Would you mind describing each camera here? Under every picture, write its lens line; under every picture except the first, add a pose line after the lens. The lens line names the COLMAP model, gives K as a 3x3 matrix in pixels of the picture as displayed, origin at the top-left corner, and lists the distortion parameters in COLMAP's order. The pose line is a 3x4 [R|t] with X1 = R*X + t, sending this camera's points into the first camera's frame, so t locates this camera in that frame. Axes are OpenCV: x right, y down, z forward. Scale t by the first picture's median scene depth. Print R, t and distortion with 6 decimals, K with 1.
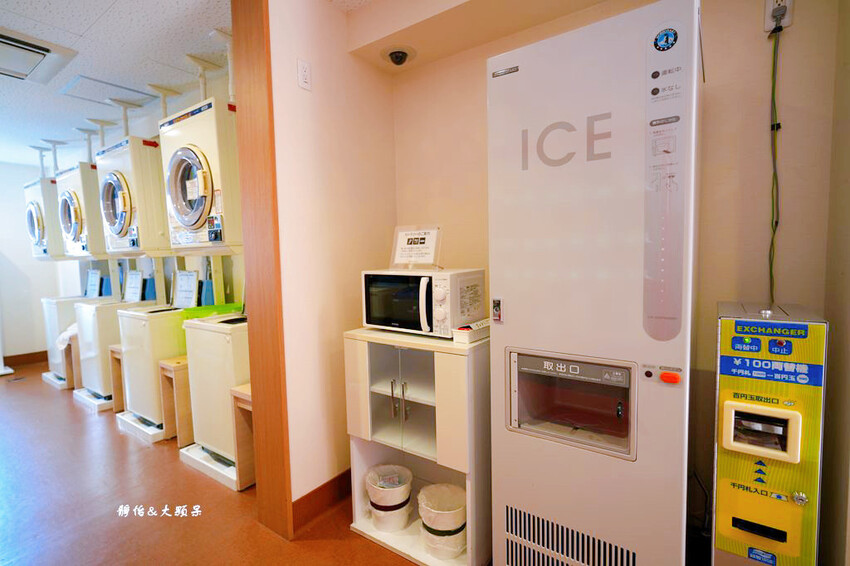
lens RADIAL K [[409.8, 0, 425.3], [0, 409.8, 283.2], [0, 0, 1]] dist [-0.001675, 0.000145]
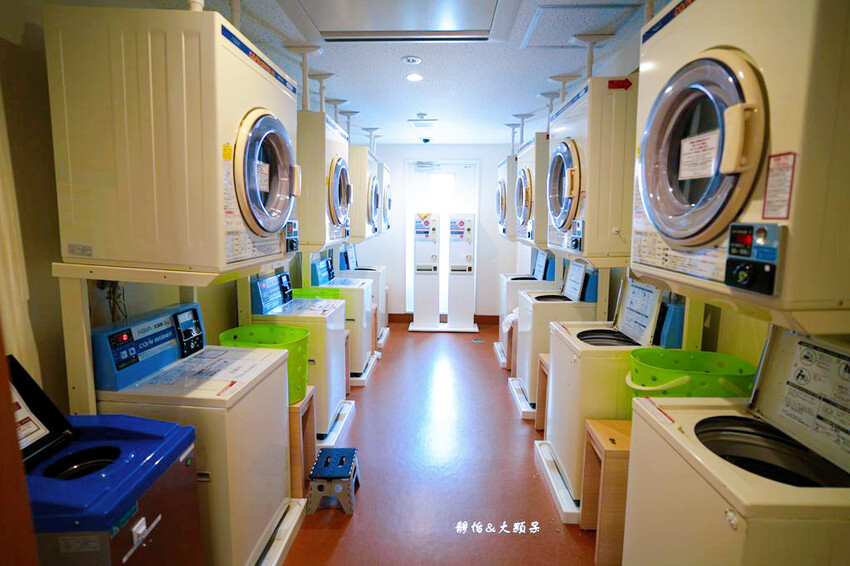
lens RADIAL K [[409.8, 0, 427.9], [0, 409.8, 282.3], [0, 0, 1]] dist [-0.001675, 0.000145]
pose [[0.555646, 0.152460, -0.817321, -0.257703], [-0.075215, 0.988230, 0.133207, -0.097857], [0.828010, -0.012541, 0.560573, 0.375764]]
